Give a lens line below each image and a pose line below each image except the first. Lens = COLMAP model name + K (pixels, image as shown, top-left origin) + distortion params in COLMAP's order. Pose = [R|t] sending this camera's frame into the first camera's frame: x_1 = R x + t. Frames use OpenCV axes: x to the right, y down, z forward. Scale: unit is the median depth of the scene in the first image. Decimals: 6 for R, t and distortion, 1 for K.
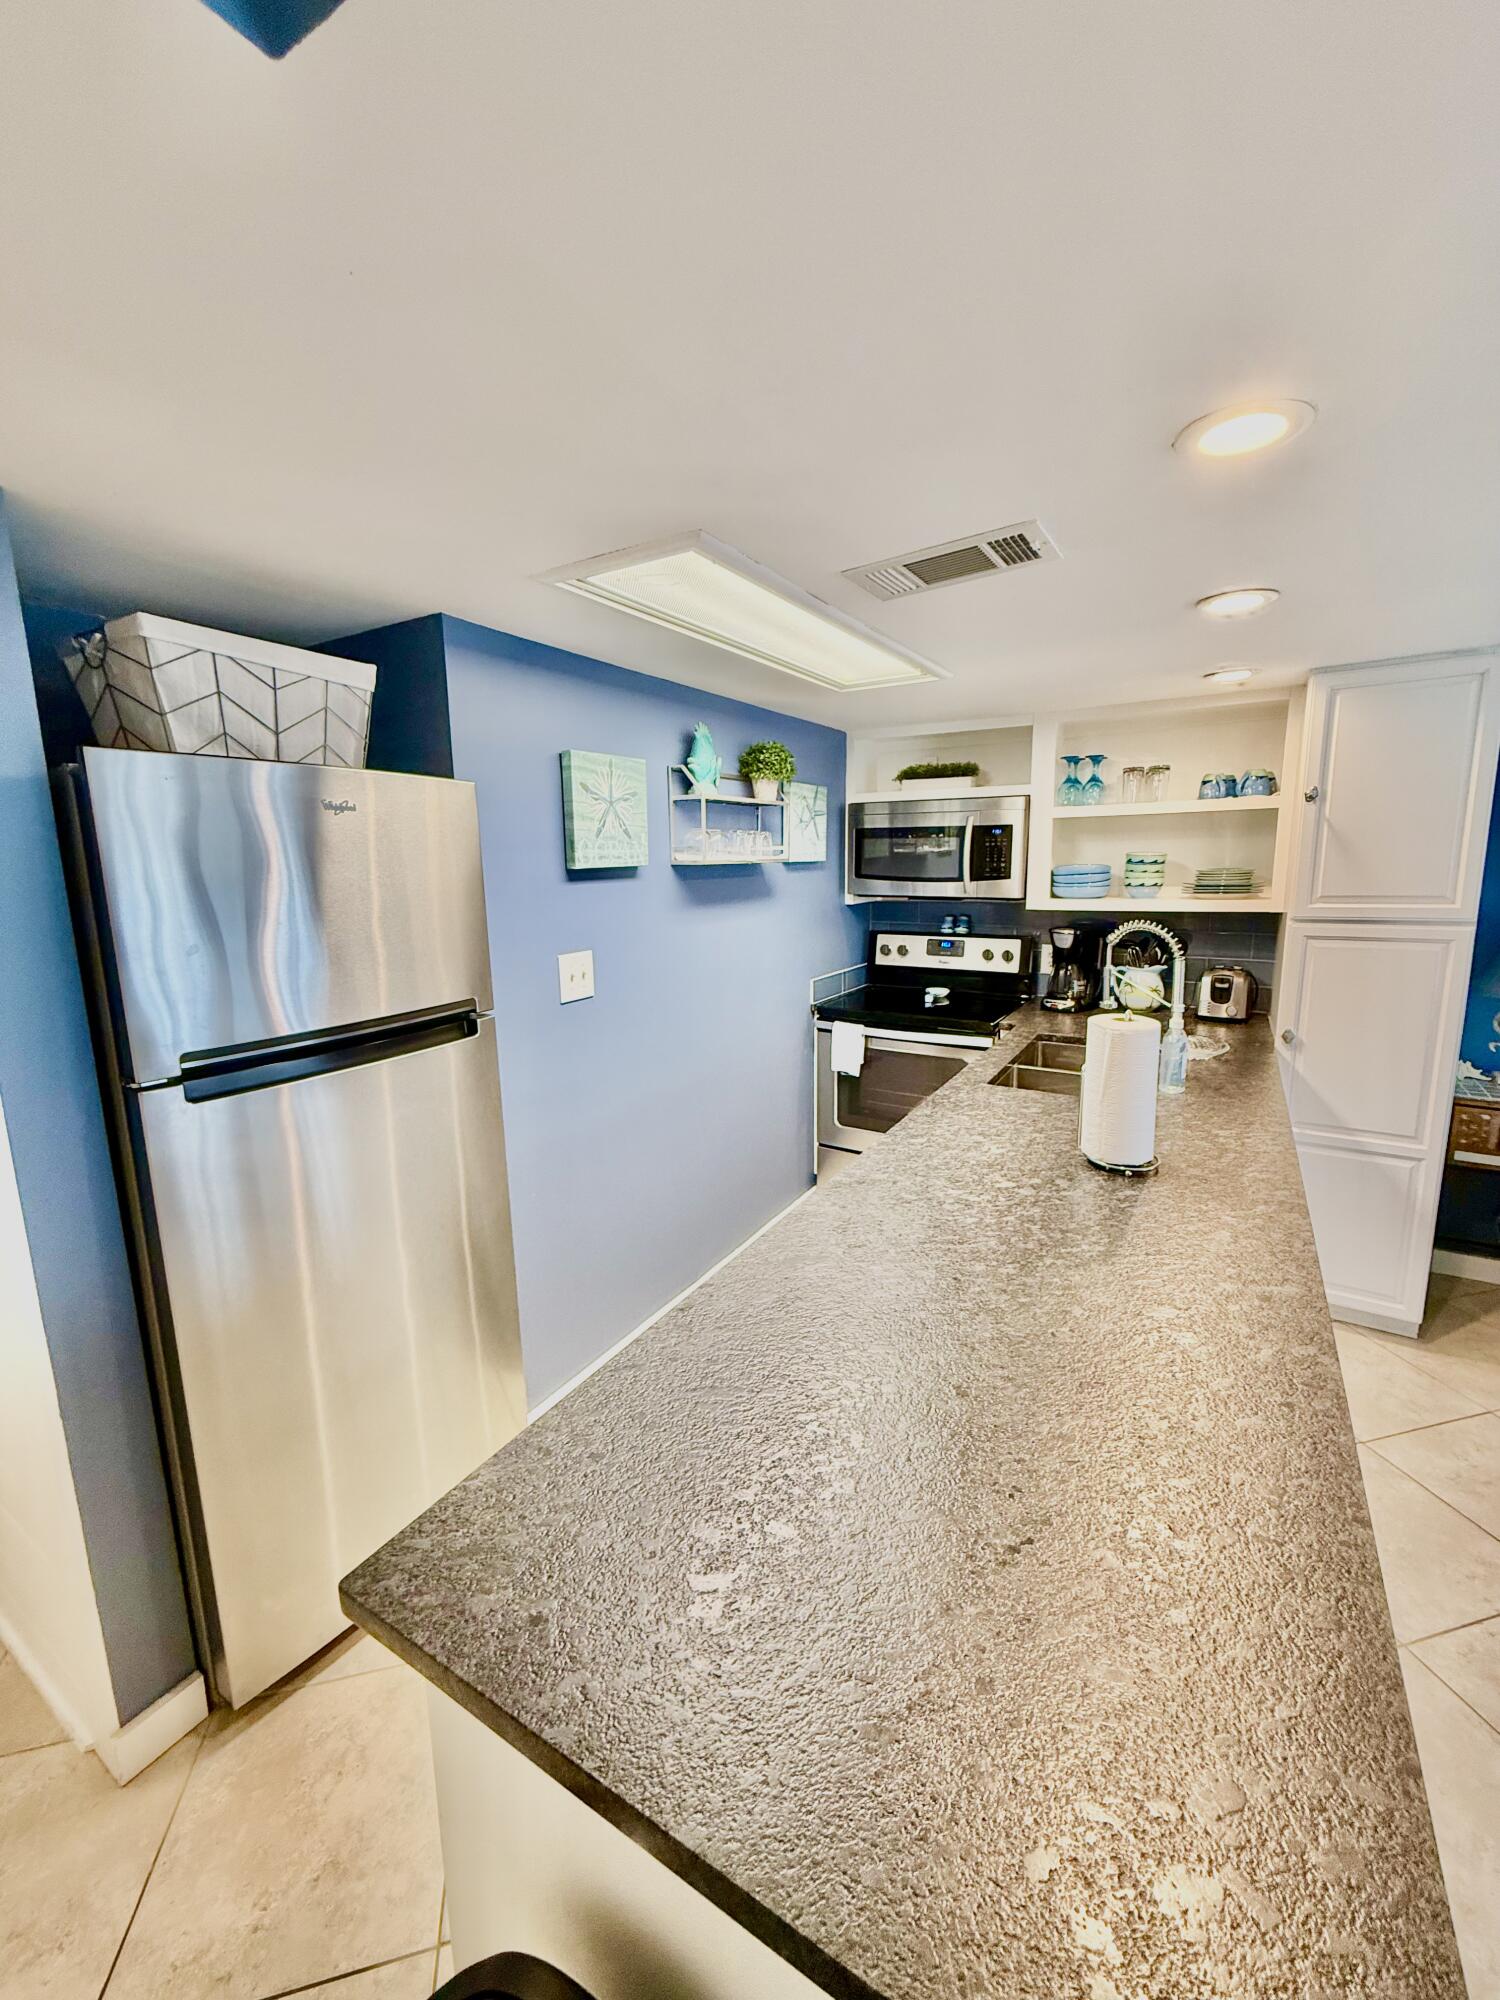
lens RADIAL K [[799.0, 0, 756.3], [0, 799.0, 991.0], [0, 0, 1]] dist [0.001970, 0.000077]
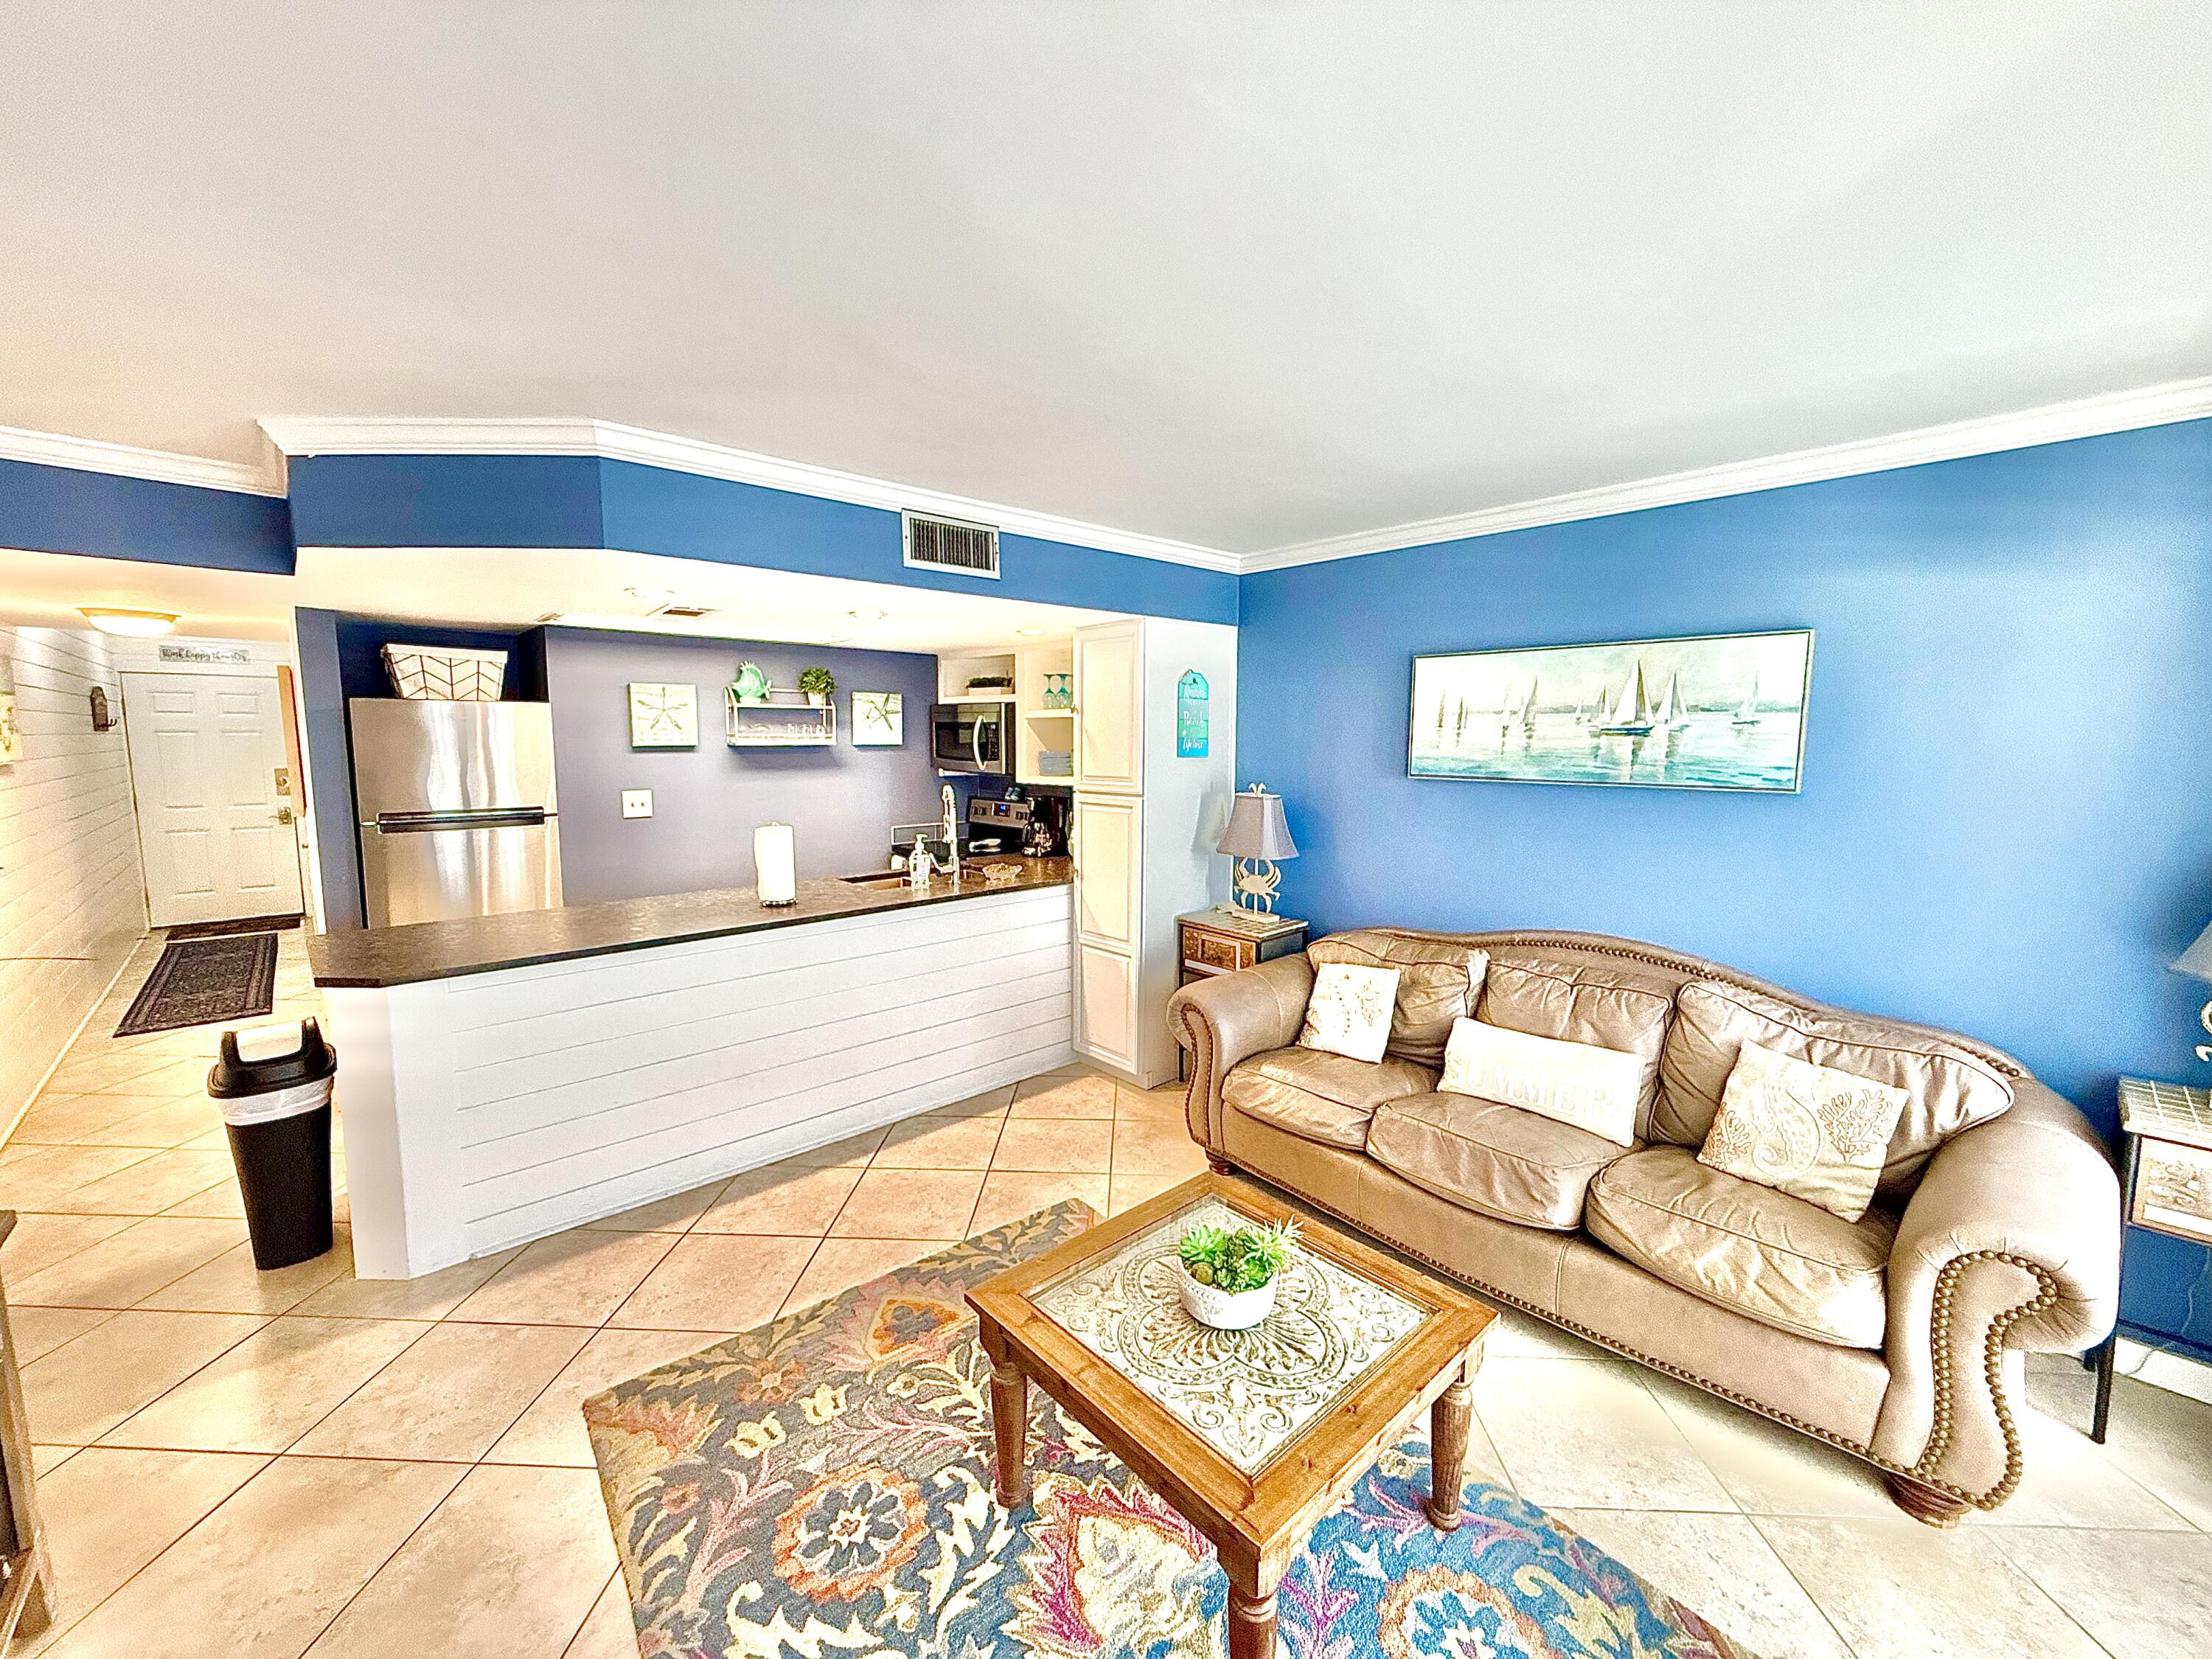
lens RADIAL K [[883.7, 0, 1096.4], [0, 883.7, 832.3], [0, 0, 1]] dist [0.001970, 0.000077]
pose [[0.958985, 0.051095, -0.278813, 1.157486], [-0.065991, 0.996837, -0.044296, 0.056496], [0.275668, 0.060878, 0.959323, -0.554885]]
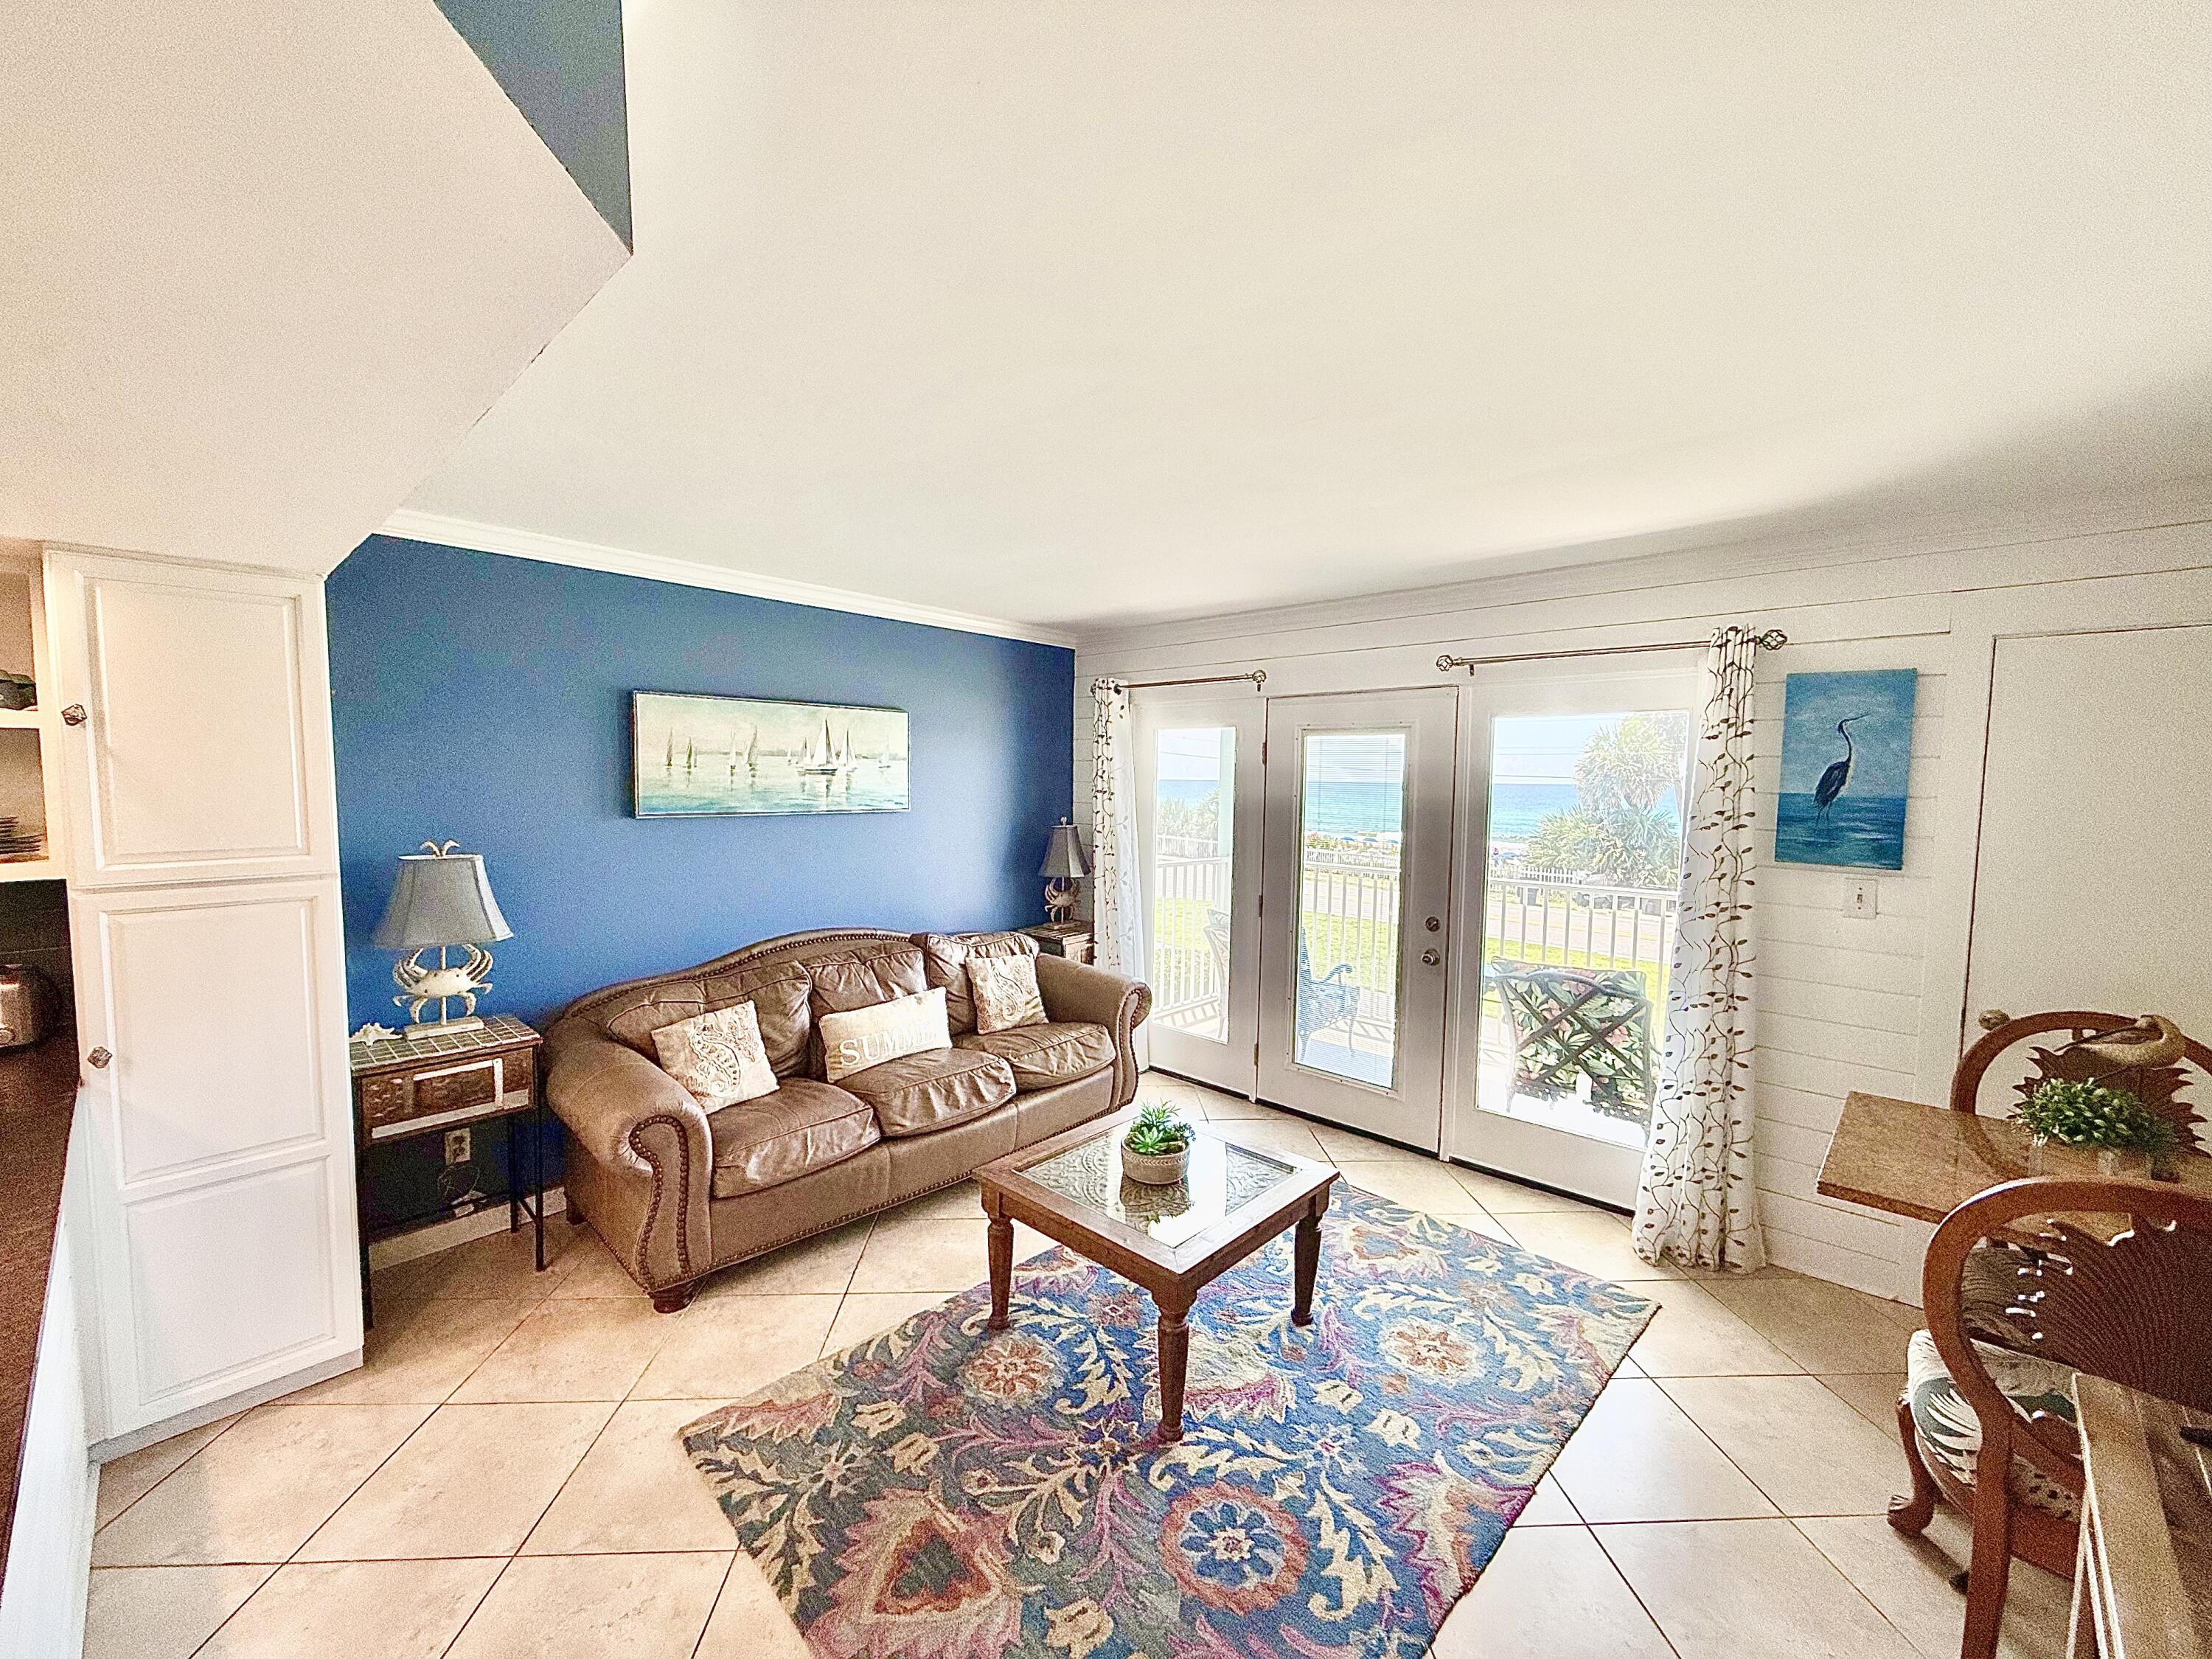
lens RADIAL K [[883.7, 0, 1107.5], [0, 883.7, 833.5], [0, 0, 1]] dist [0.001970, 0.000077]
pose [[0.186363, -0.042146, 0.981577, 0.084878], [0.151964, 0.988293, 0.013582, -0.012242], [-0.970657, 0.146633, 0.190586, -0.019072]]
